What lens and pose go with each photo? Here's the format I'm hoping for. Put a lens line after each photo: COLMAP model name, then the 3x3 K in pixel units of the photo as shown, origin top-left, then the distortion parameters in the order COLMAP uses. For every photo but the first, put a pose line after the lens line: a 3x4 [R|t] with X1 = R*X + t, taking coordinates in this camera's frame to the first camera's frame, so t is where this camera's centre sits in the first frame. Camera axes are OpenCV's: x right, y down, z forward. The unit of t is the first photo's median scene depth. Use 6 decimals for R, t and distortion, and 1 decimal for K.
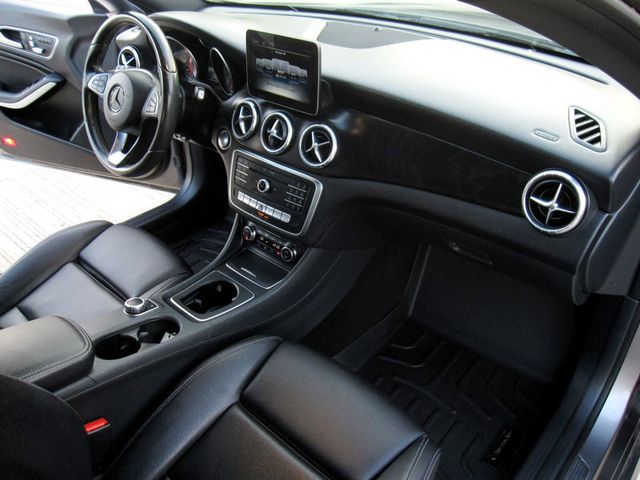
lens RADIAL K [[519.9, 0, 320.0], [0, 519.9, 240.0], [0, 0, 1]] dist [-0.066900, 0.017548]
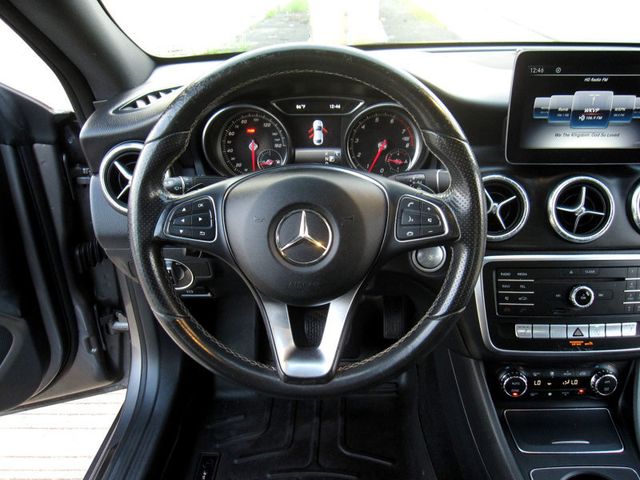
lens RADIAL K [[519.9, 0, 320.0], [0, 519.9, 240.0], [0, 0, 1]] dist [-0.066900, 0.017548]
pose [[0.756504, -0.292732, 0.584816, -0.708161], [0.372701, 0.927782, -0.017711, -0.284212], [-0.537397, 0.231360, 0.810973, 0.696487]]
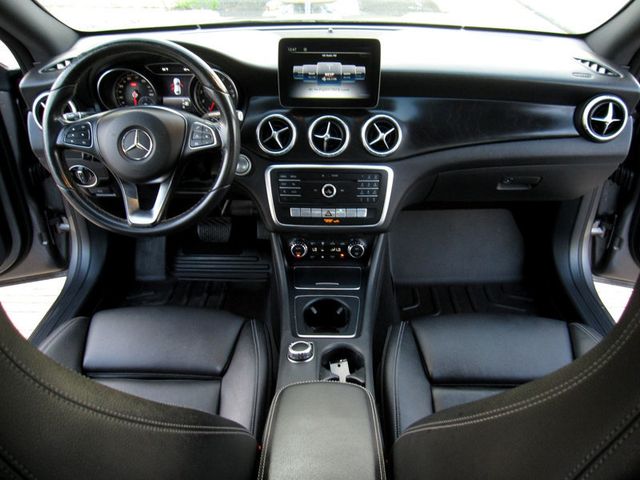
lens RADIAL K [[519.9, 0, 320.0], [0, 519.9, 240.0], [0, 0, 1]] dist [-0.066900, 0.017548]
pose [[0.747729, -0.328647, 0.576968, -0.761689], [0.355927, 0.931921, 0.069563, -0.096846], [-0.560551, 0.153344, 0.813799, 0.228196]]
